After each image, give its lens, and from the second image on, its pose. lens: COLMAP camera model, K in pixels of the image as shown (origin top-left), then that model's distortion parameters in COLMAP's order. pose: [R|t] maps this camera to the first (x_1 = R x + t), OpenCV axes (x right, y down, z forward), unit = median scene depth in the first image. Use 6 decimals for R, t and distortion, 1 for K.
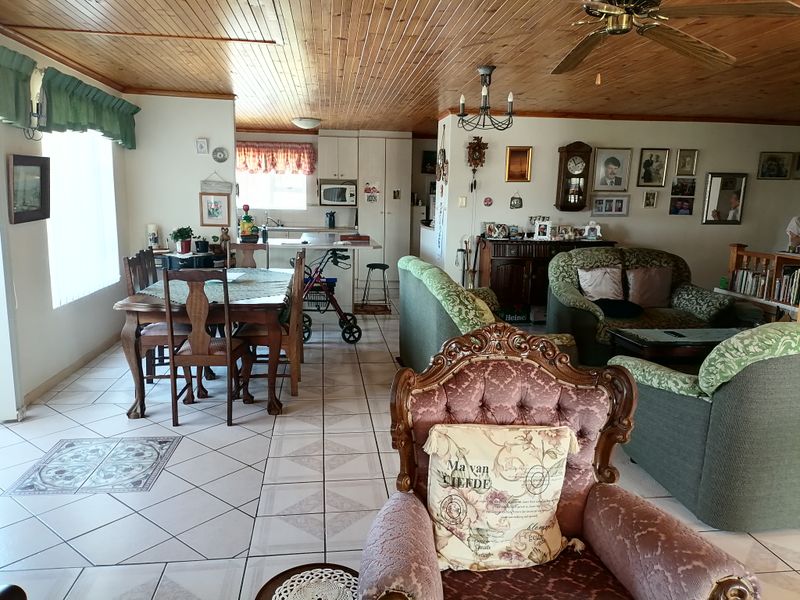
lens RADIAL K [[601.8, 0, 401.2], [0, 601.8, 304.3], [0, 0, 1]] dist [0.037204, -0.035006]
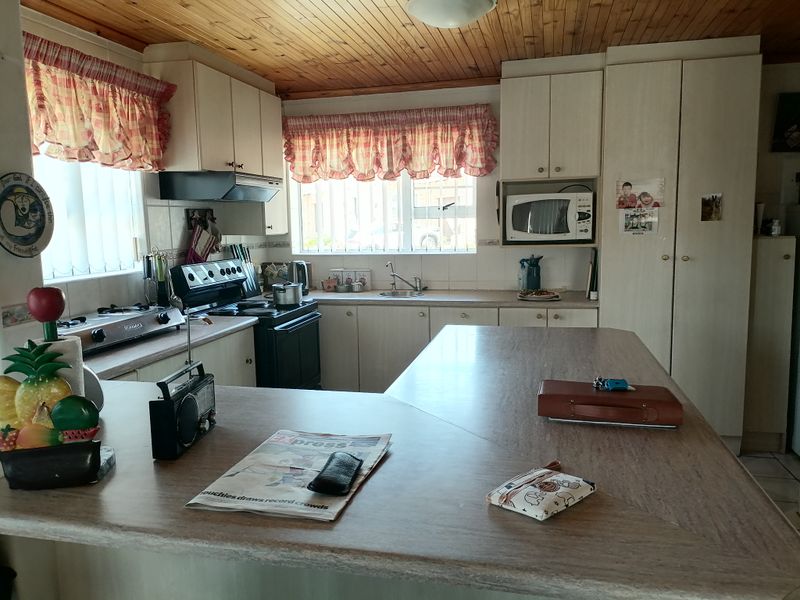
lens RADIAL K [[601.8, 0, 396.9], [0, 601.8, 299.3], [0, 0, 1]] dist [0.037204, -0.035006]
pose [[0.932867, 0.002944, -0.360210, -0.051731], [-0.018967, 0.998981, -0.040956, -0.105829], [0.359722, 0.045039, 0.931972, 0.576087]]
